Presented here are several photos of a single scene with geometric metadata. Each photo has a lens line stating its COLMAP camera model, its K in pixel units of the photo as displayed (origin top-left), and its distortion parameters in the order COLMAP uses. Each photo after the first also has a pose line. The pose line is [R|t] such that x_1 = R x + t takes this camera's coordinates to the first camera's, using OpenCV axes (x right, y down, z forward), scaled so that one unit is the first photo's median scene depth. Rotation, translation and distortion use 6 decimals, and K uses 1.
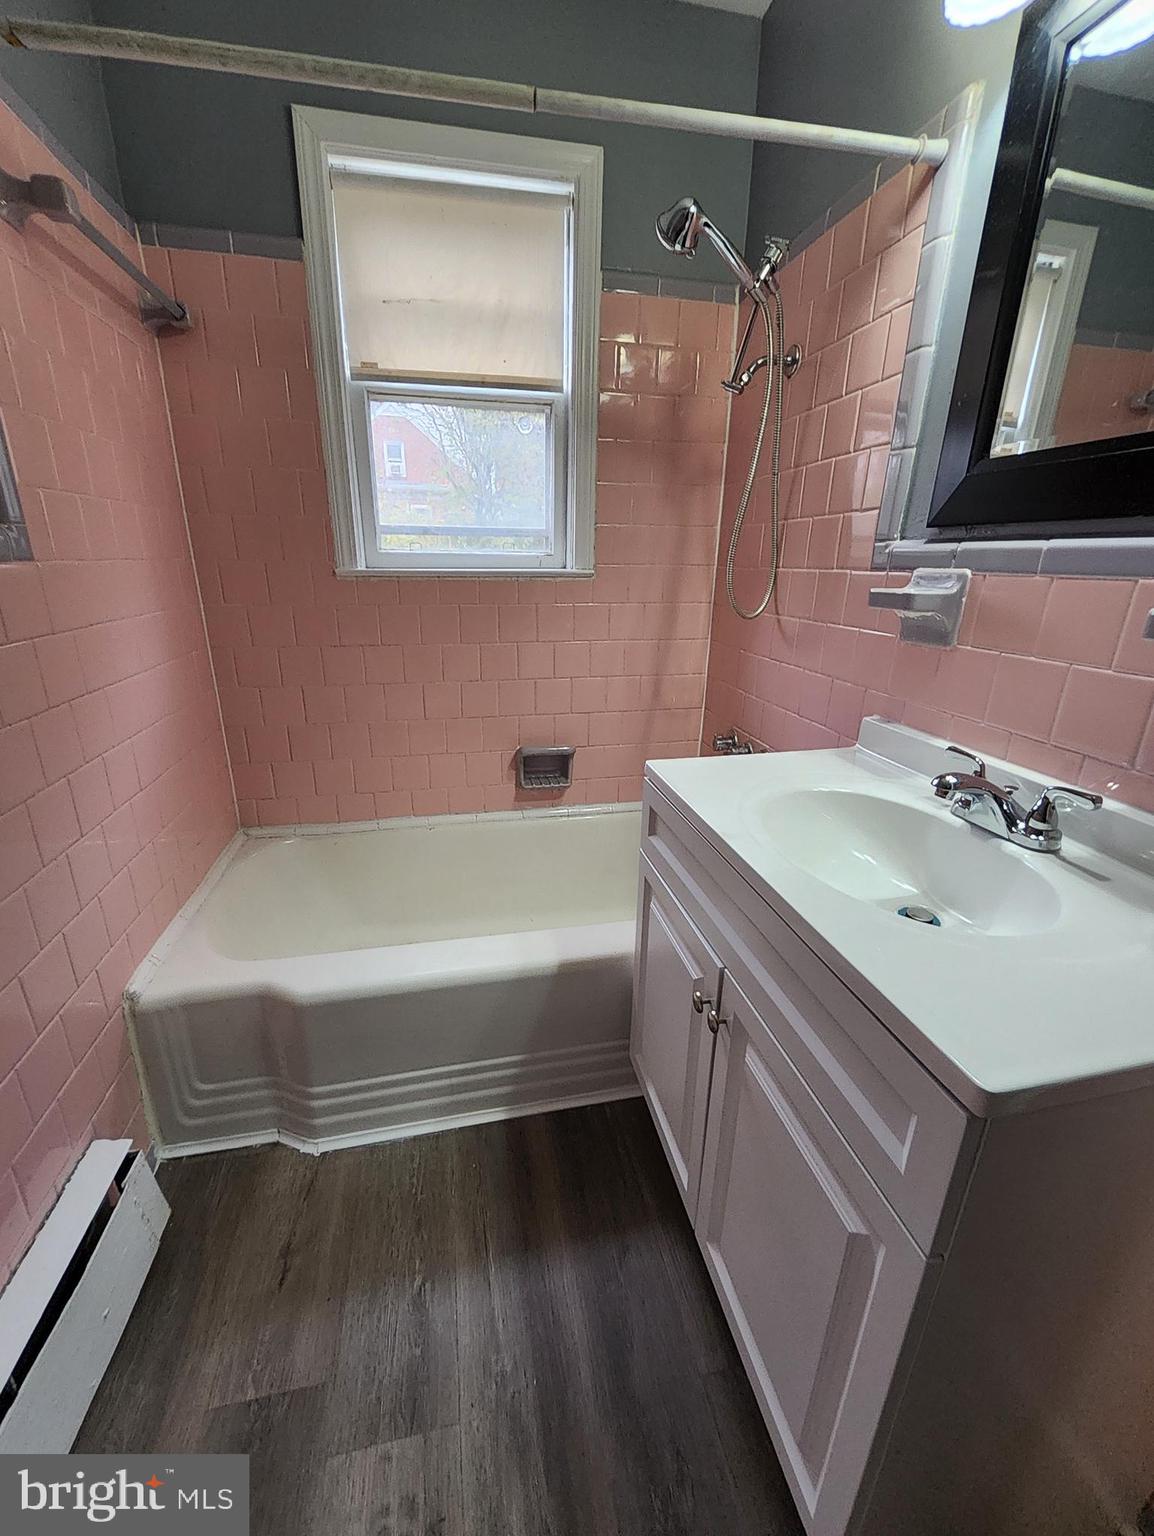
lens RADIAL K [[608.5, 0, 569.6], [0, 608.5, 770.2], [0, 0, 1]] dist [0.005910, -0.006651]
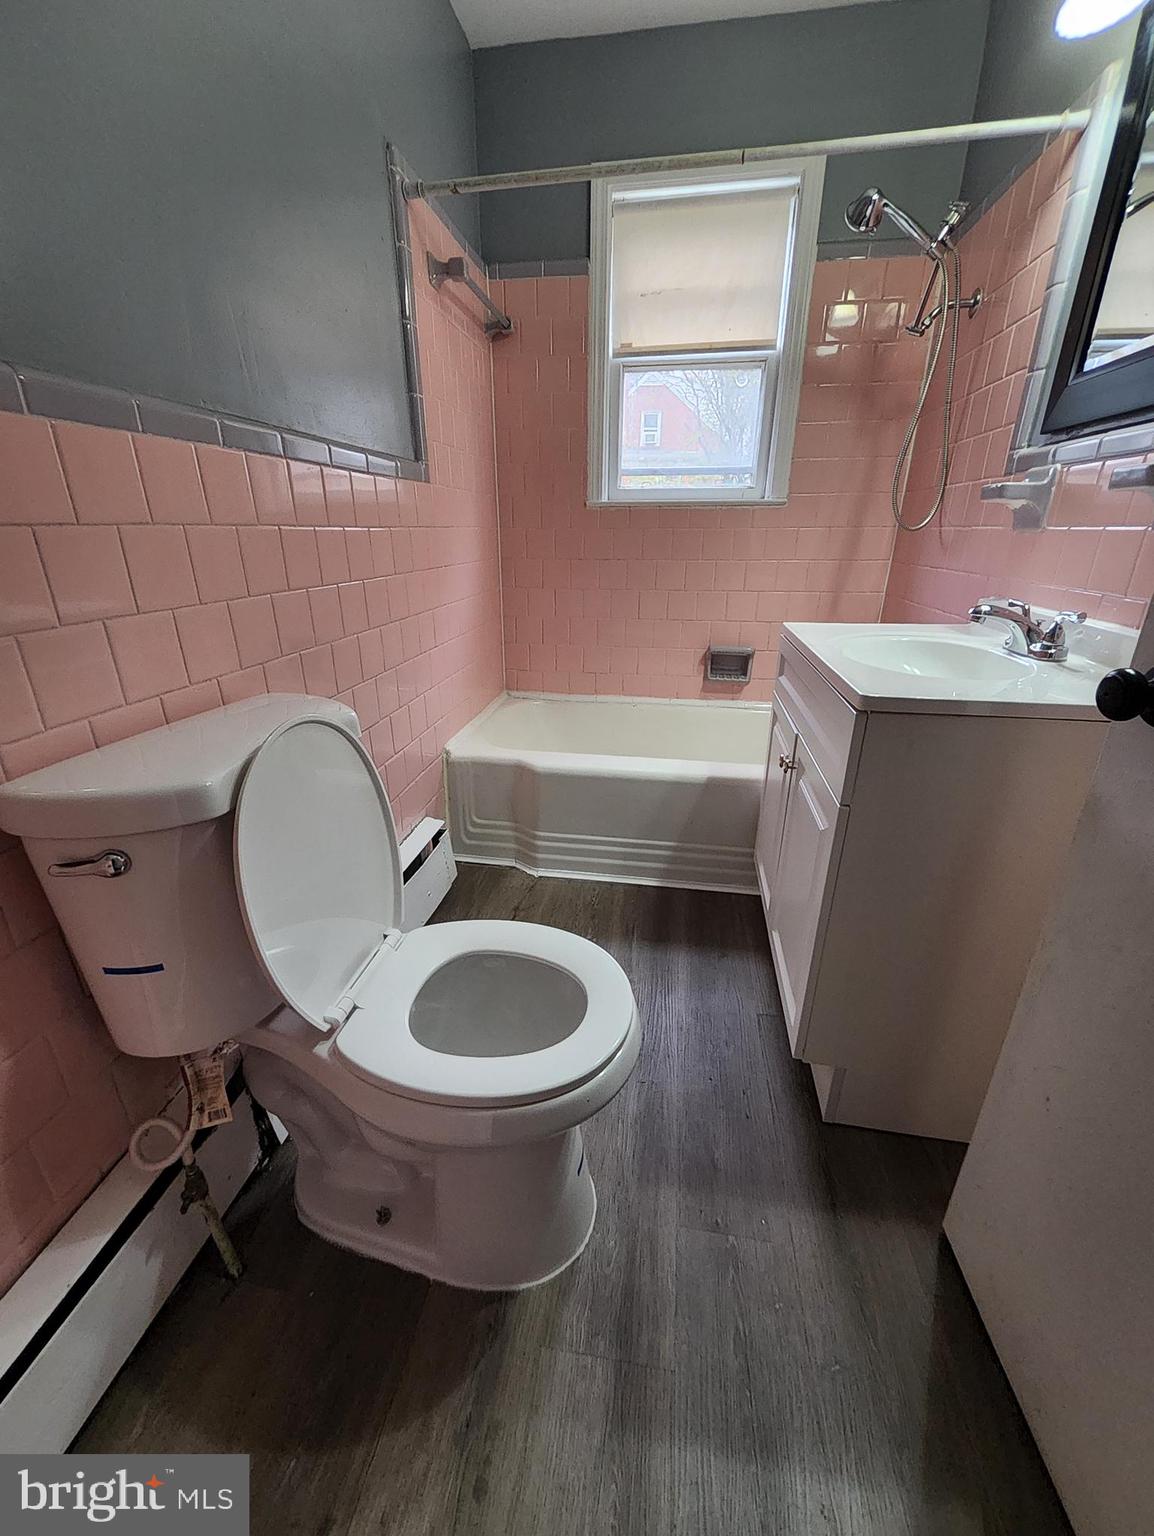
lens RADIAL K [[608.5, 0, 577.6], [0, 608.5, 773.1], [0, 0, 1]] dist [0.005910, -0.006651]
pose [[0.935635, 0.119485, -0.332129, 0.152458], [-0.104253, 0.992529, 0.063379, 0.233681], [0.337221, -0.024674, 0.941102, -0.381752]]
